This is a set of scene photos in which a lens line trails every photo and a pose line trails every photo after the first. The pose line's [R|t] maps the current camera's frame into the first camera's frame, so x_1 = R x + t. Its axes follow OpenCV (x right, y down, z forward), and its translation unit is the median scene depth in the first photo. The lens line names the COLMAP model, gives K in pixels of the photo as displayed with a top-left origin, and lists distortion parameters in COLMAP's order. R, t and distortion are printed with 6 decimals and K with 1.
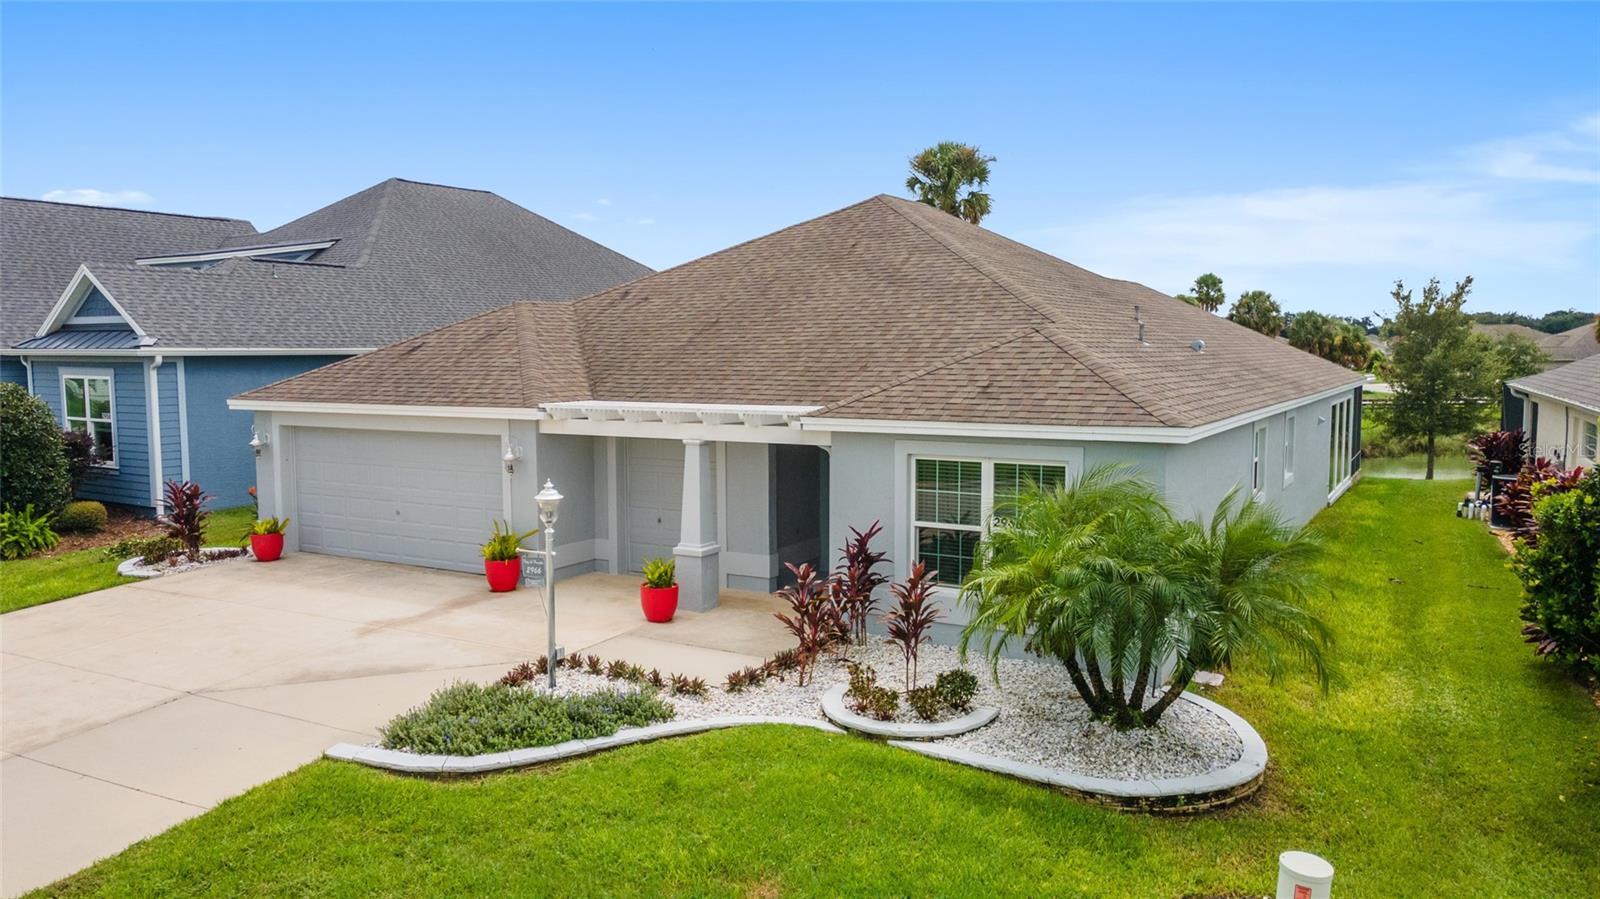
lens RADIAL K [[1156.7, 0, 796.5], [0, 1156.7, 454.1], [0, 0, 1]] dist [0.042010, 0.005226]
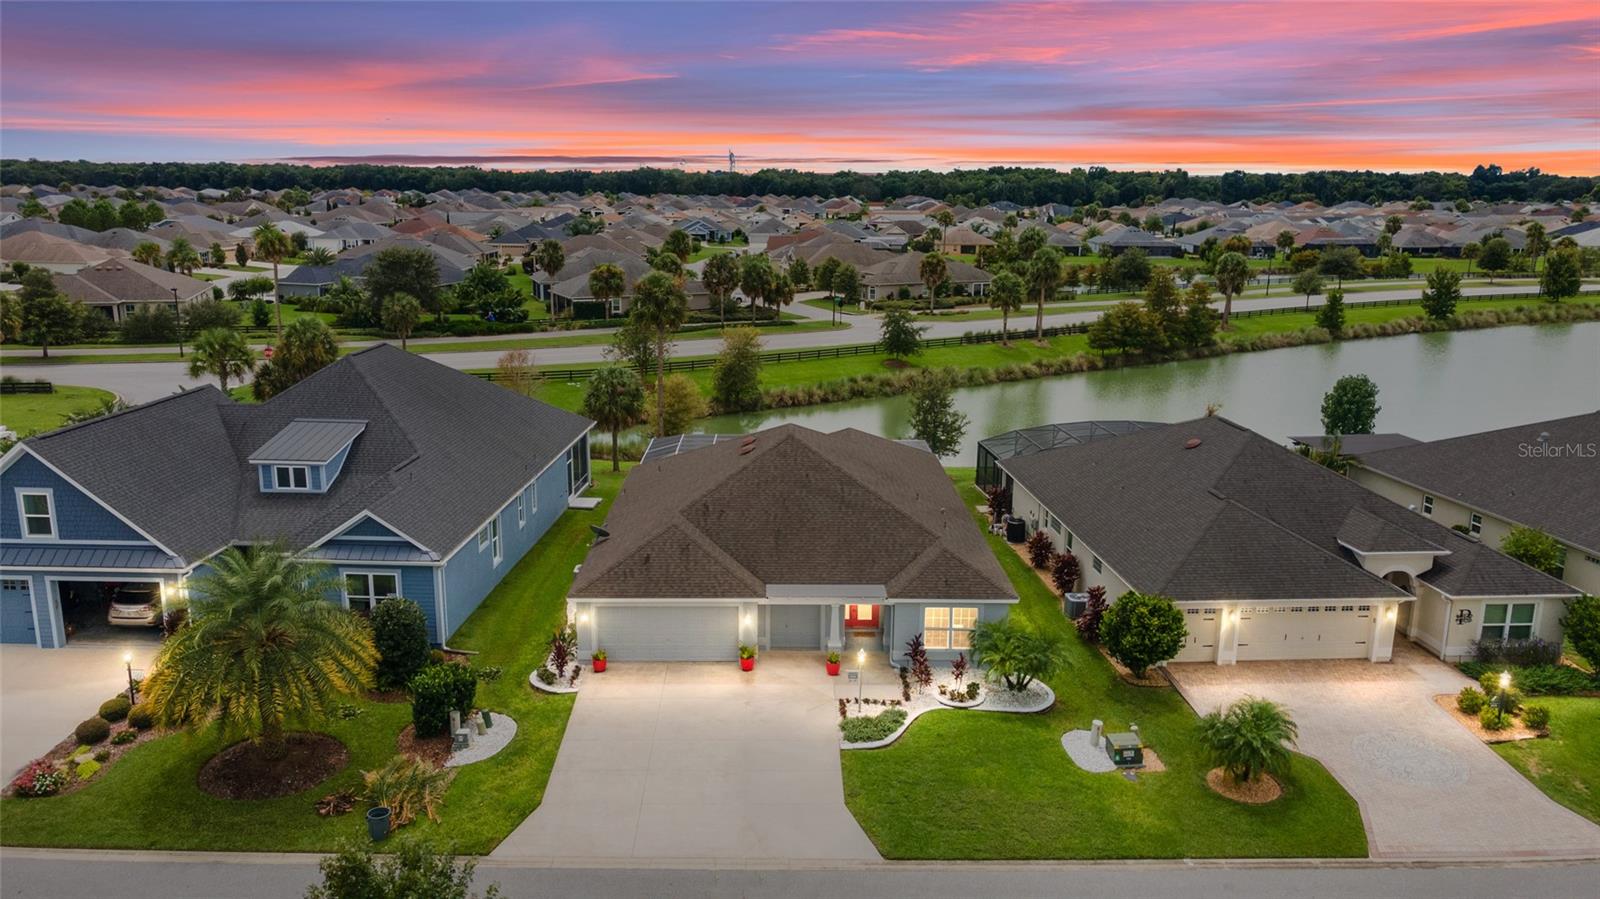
lens RADIAL K [[1156.7, 0, 798.9], [0, 1156.7, 447.9], [0, 0, 1]] dist [0.042010, 0.005226]
pose [[0.870120, -0.092077, 0.484162, -1.782587], [0.040670, 0.992457, 0.115651, -0.859401], [-0.491159, -0.080939, 0.867301, -1.547775]]
